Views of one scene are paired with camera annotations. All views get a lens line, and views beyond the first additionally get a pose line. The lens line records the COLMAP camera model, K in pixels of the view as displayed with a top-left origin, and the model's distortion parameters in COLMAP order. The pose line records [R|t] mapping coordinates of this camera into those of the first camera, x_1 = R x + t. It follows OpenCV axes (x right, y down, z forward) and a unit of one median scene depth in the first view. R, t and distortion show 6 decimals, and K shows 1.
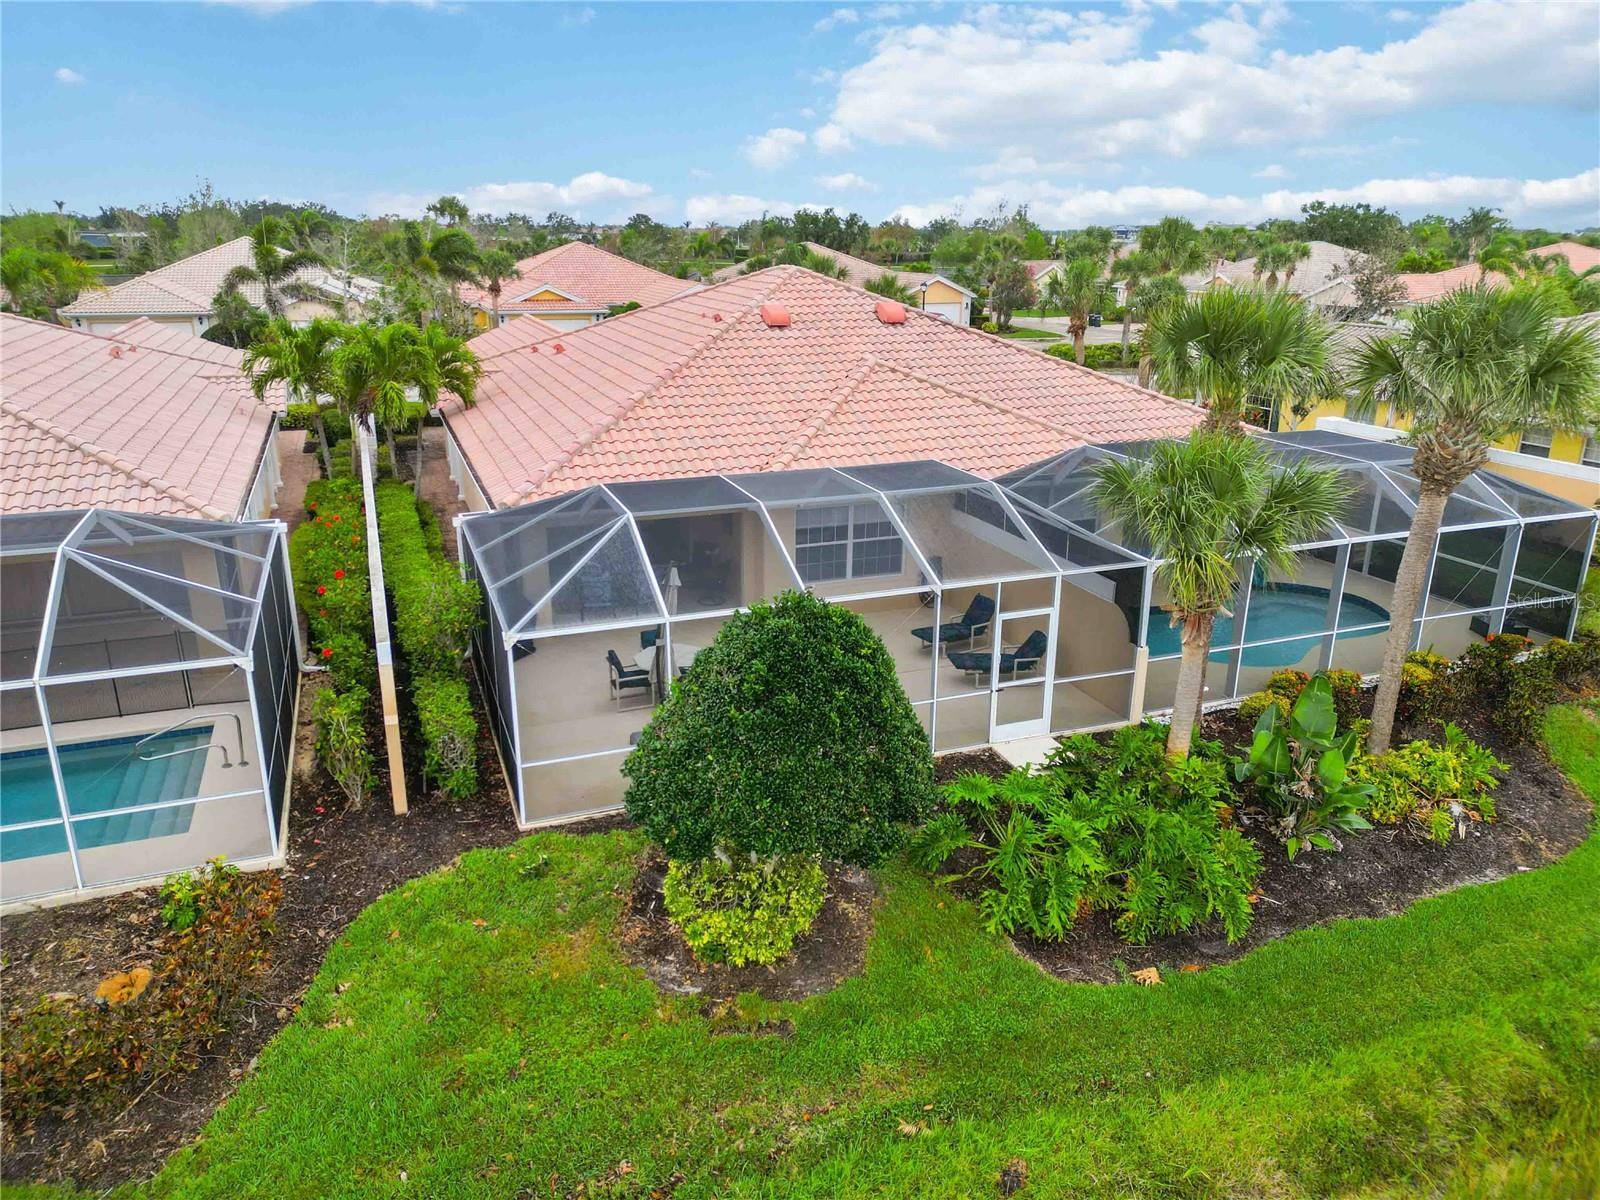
lens RADIAL K [[1114.4, 0, 795.1], [0, 1114.4, 601.2], [0, 0, 1]] dist [0.056822, -0.041990]
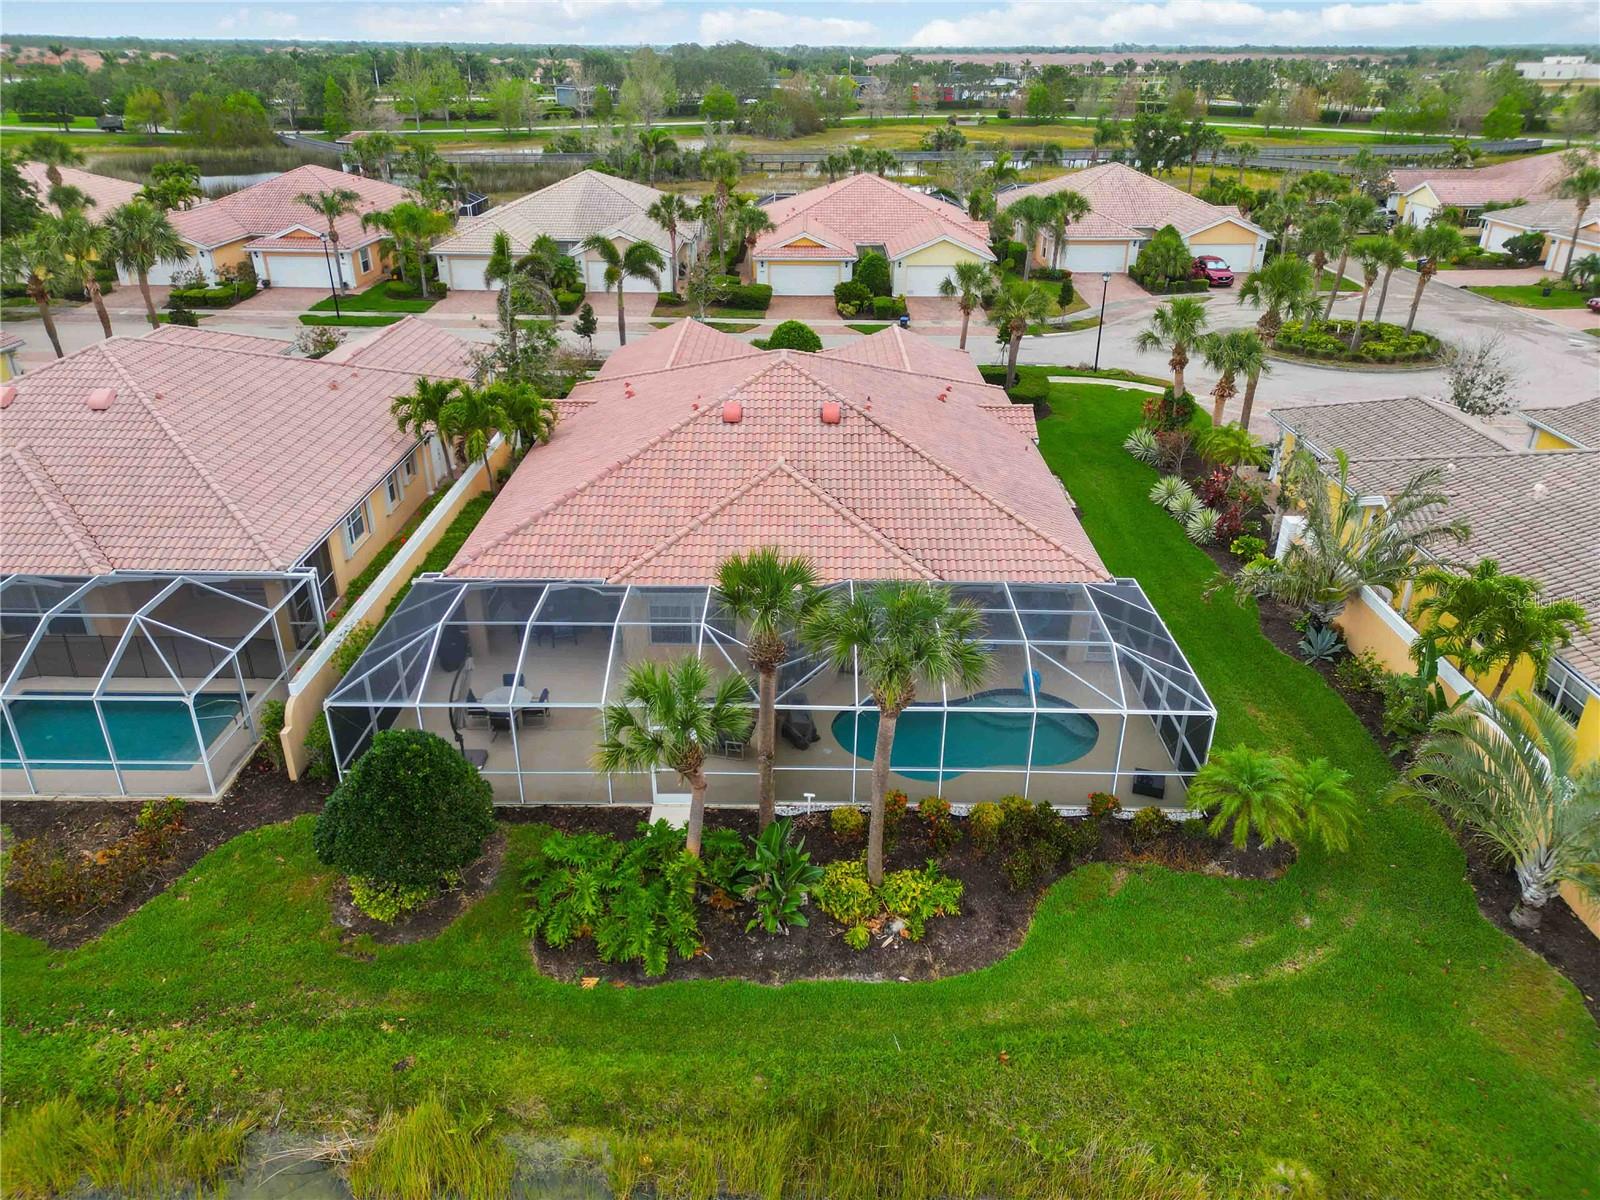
lens RADIAL K [[1112.8, 0, 796.5], [0, 1112.8, 600.1], [0, 0, 1]] dist [0.064260, -0.056667]
pose [[0.929421, 0.160843, -0.332122, 0.975485], [-0.114286, 0.981223, 0.155373, -0.478487], [0.350876, -0.106450, 0.930352, -0.357063]]
